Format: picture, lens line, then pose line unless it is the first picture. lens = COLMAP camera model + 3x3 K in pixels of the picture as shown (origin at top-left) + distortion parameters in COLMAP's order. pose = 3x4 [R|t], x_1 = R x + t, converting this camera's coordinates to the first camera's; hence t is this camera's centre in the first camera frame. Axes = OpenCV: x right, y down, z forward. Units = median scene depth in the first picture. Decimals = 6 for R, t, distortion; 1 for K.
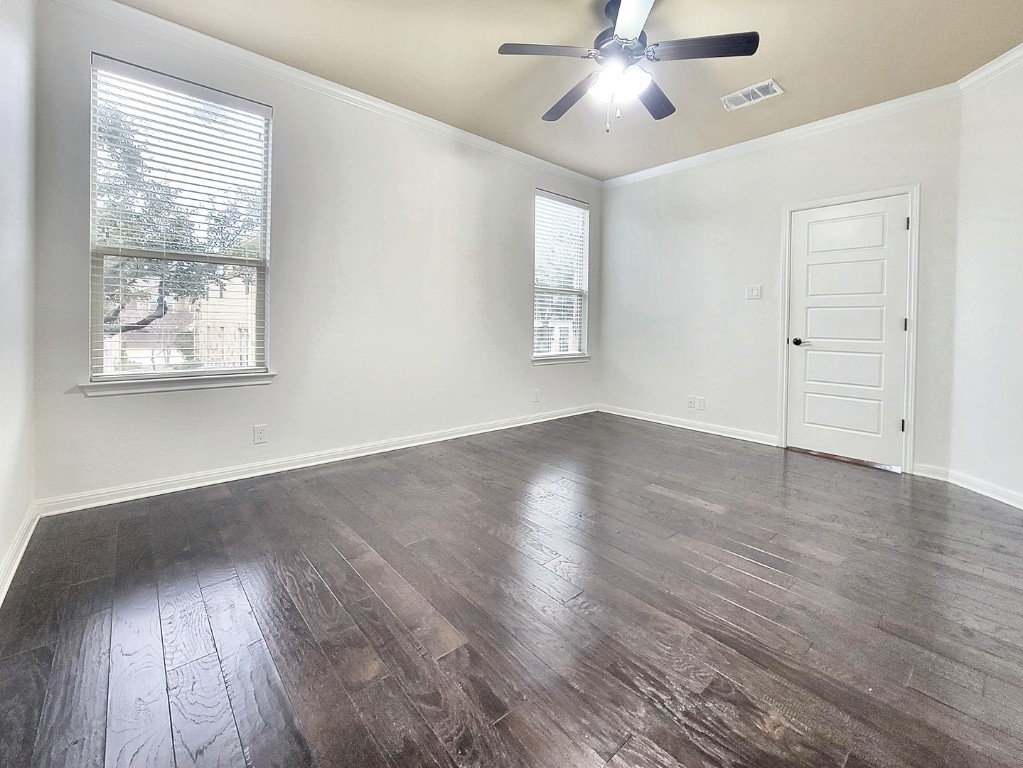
lens RADIAL K [[429.7, 0, 526.0], [0, 429.7, 387.3], [0, 0, 1]] dist [-0.000751, 0.000371]
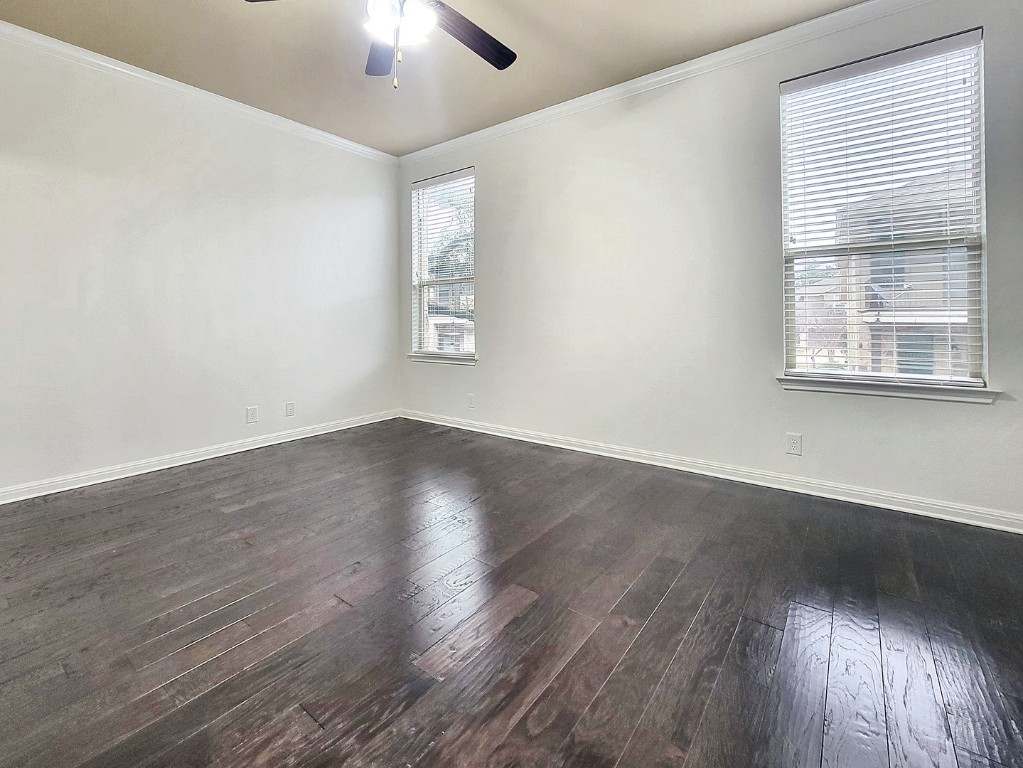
lens RADIAL K [[470.5, 0, 493.2], [0, 470.5, 379.8], [0, 0, 1]] dist [-0.001358, 0.000096]
pose [[0.169186, 0.106887, -0.979771, 0.109883], [-0.132614, 0.987531, 0.084834, -0.012472], [0.976622, 0.115578, 0.181251, 0.097903]]
